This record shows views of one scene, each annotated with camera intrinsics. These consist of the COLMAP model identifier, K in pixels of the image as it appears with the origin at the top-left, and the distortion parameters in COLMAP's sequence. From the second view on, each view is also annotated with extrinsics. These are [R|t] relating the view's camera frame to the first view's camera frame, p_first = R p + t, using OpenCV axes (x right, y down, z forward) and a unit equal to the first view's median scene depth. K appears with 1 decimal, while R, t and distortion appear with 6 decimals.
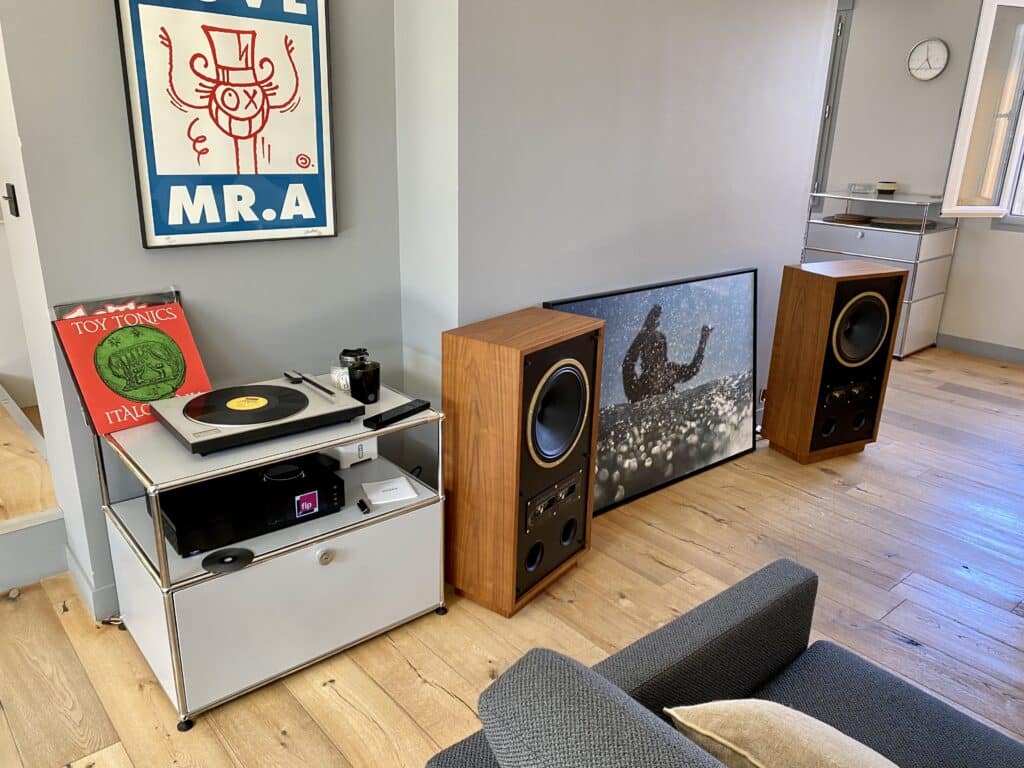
lens RADIAL K [[775.4, 0, 518.0], [0, 775.4, 382.1], [0, 0, 1]] dist [0.122677, -0.226182]
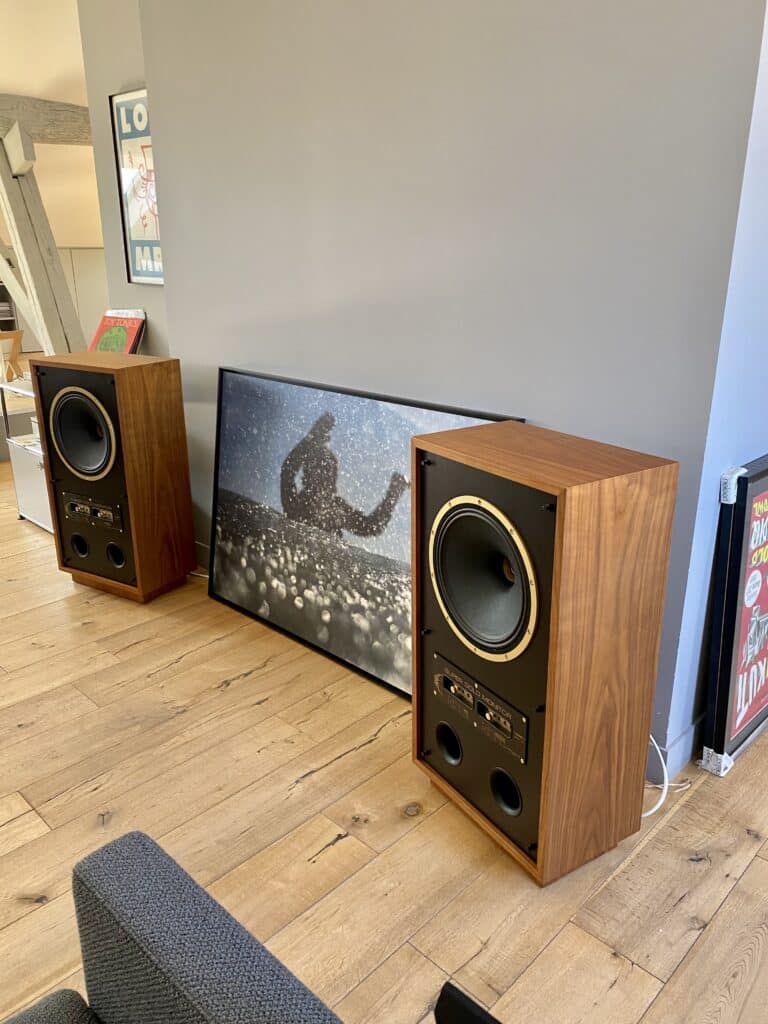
lens RADIAL K [[775.4, 0, 382.6], [0, 775.4, 506.6], [0, 0, 1]] dist [0.122677, -0.226182]
pose [[0.088331, 0.286504, -0.953998, 1.187381], [-0.312001, 0.917505, 0.246656, -0.277448], [0.945967, 0.275861, 0.170434, 1.188794]]
